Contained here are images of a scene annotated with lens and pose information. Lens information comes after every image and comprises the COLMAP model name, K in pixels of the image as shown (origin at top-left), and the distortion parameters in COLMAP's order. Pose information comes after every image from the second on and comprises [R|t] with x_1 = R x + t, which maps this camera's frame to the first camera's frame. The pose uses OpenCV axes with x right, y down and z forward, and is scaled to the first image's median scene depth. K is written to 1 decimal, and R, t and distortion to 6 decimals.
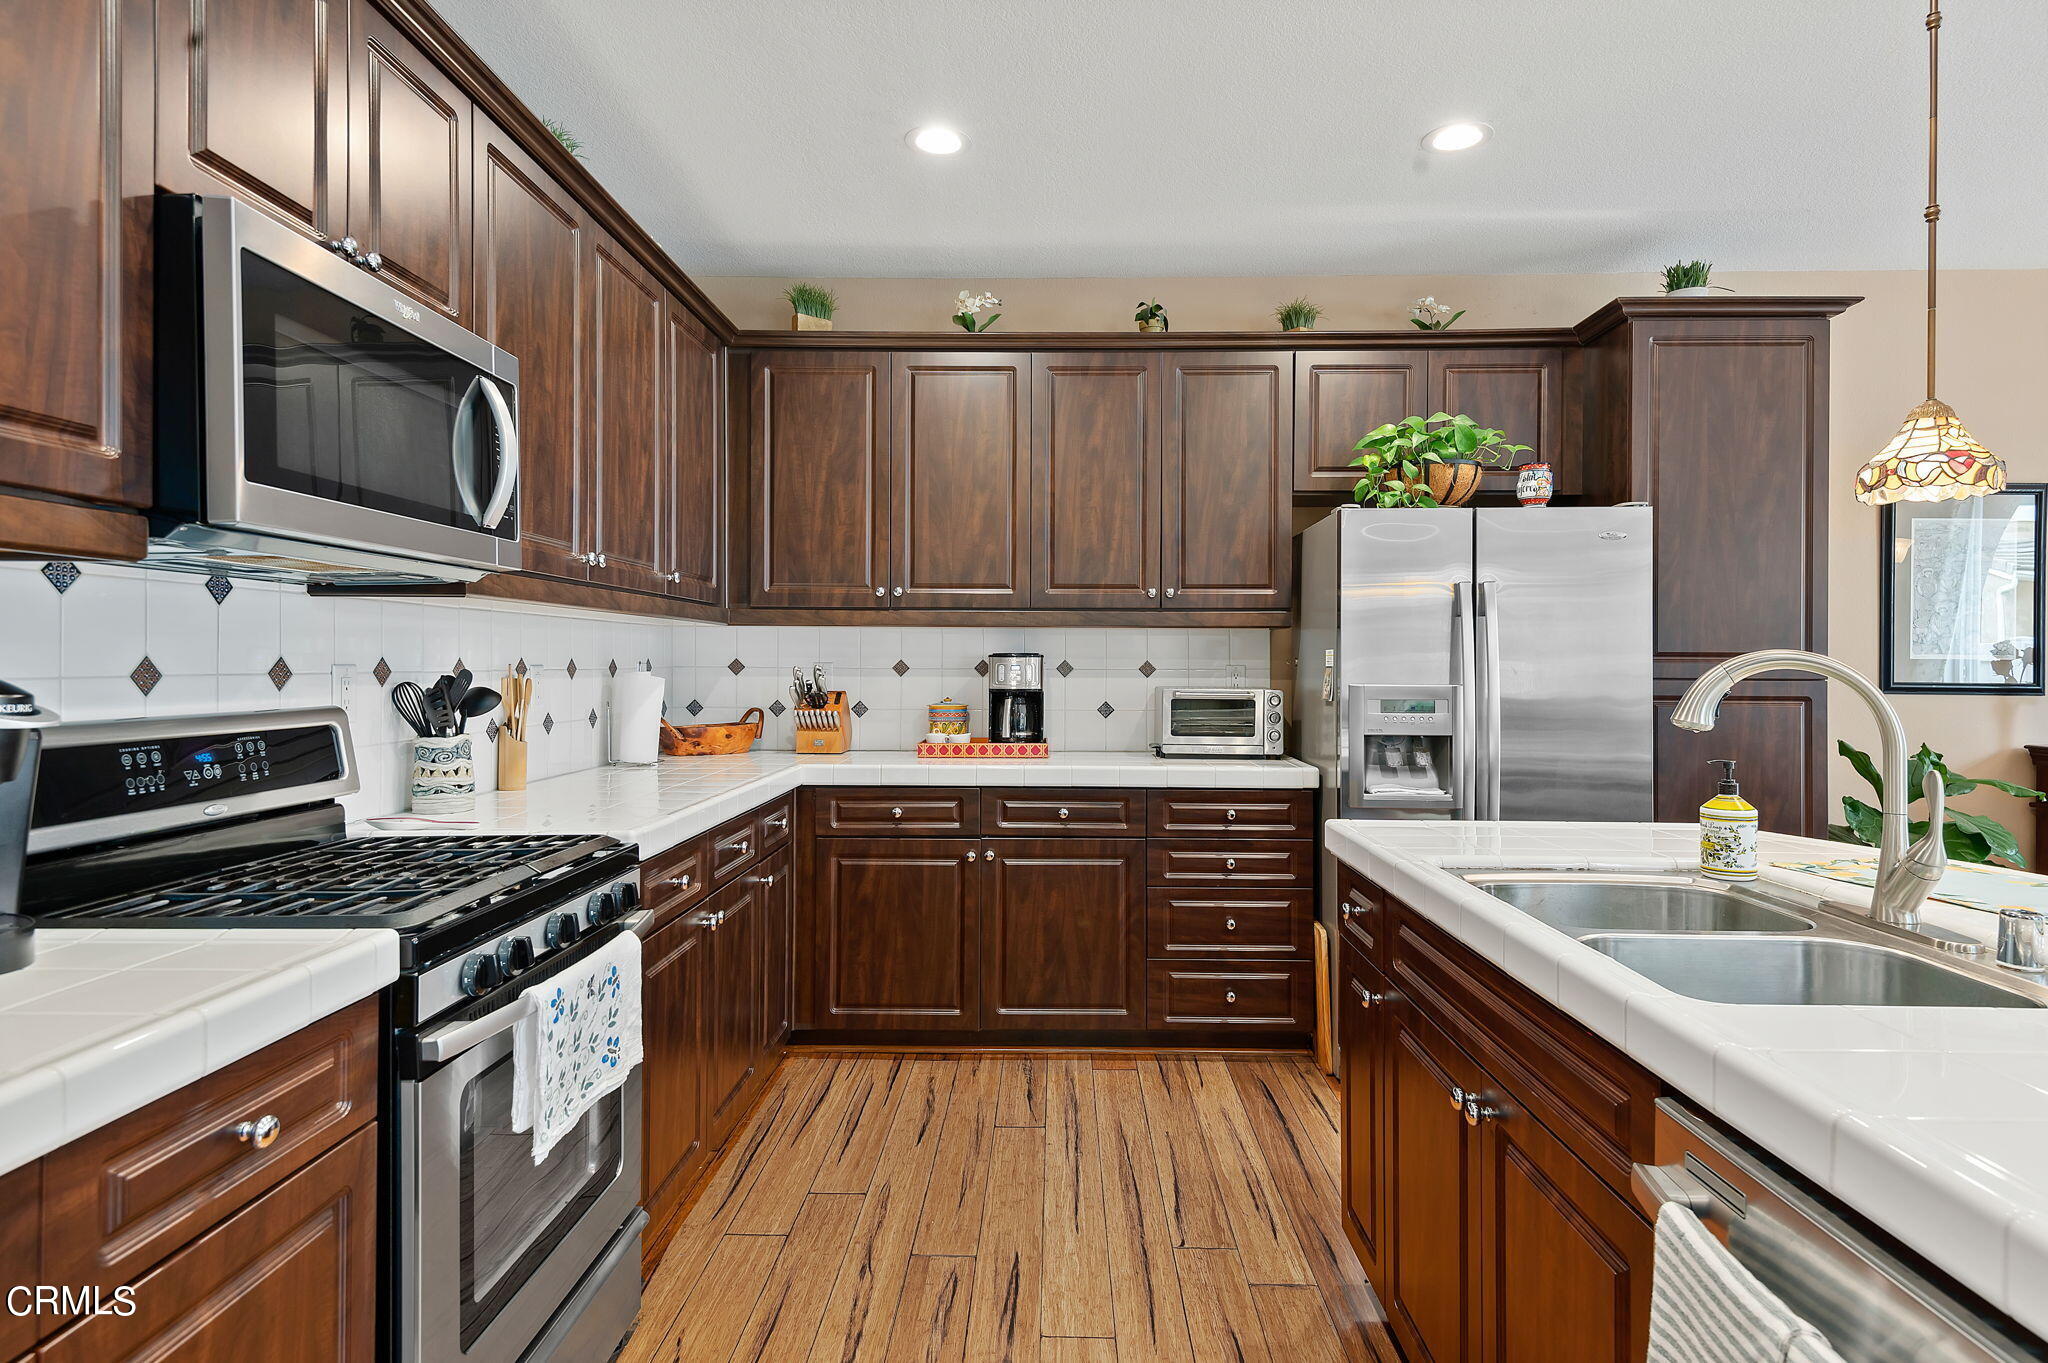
lens RADIAL K [[1113.1, 0, 1031.1], [0, 1113.1, 659.7], [0, 0, 1]] dist [0.041651, -0.009167]
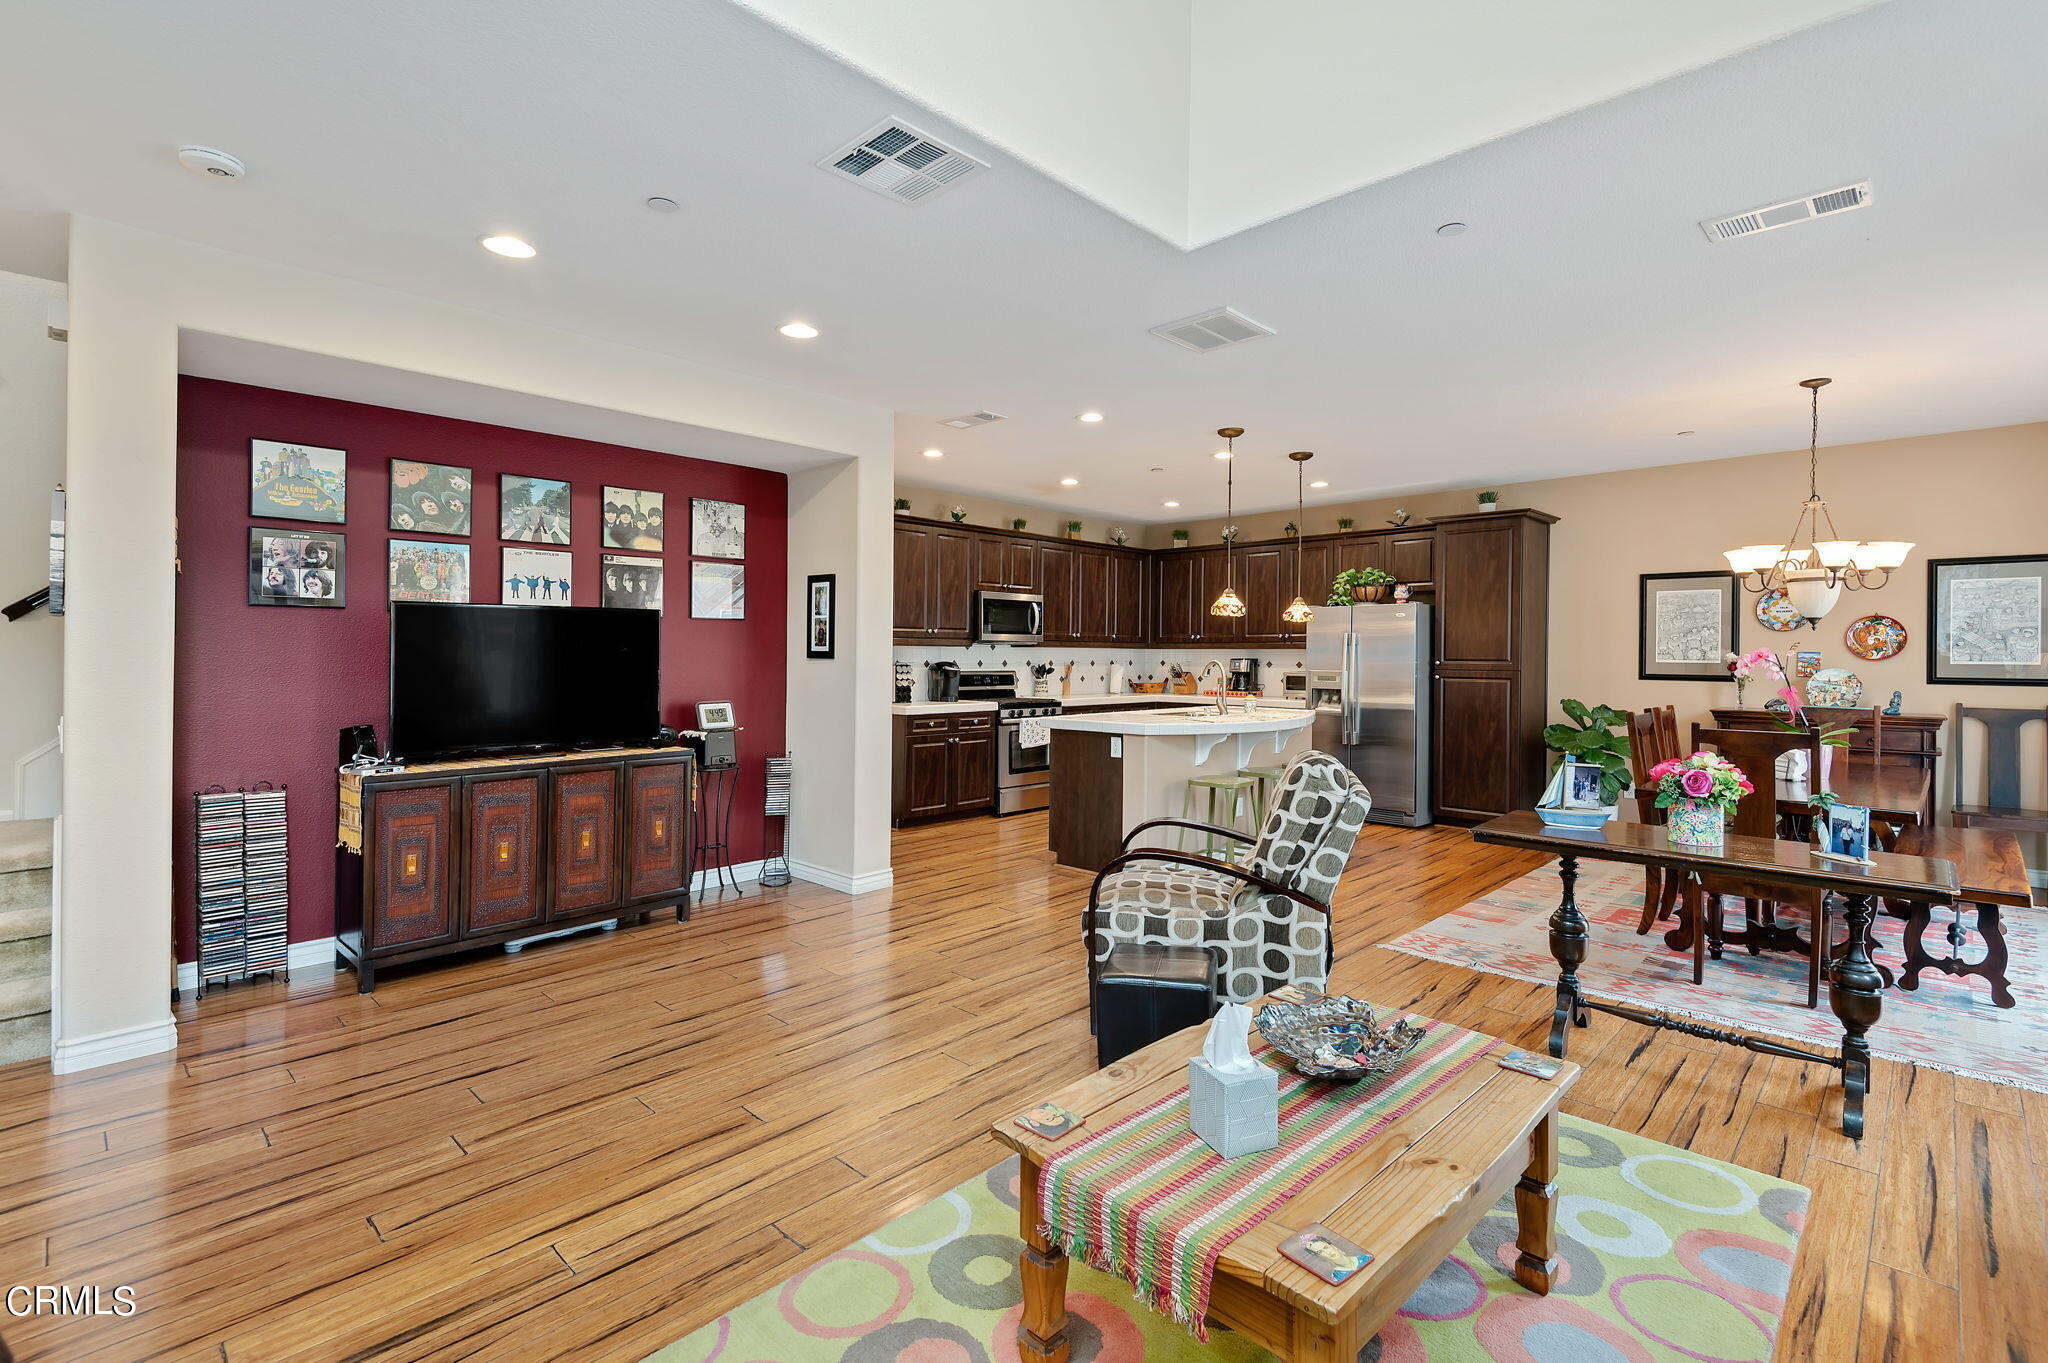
lens RADIAL K [[929.1, 0, 1020.0], [0, 929.1, 660.9], [0, 0, 1]] dist [0.011540, -0.007812]
pose [[0.726163, 0.003391, -0.687514, 1.280816], [-0.002695, 0.999994, 0.002086, -0.004366], [0.687517, 0.000338, 0.726168, -1.116350]]
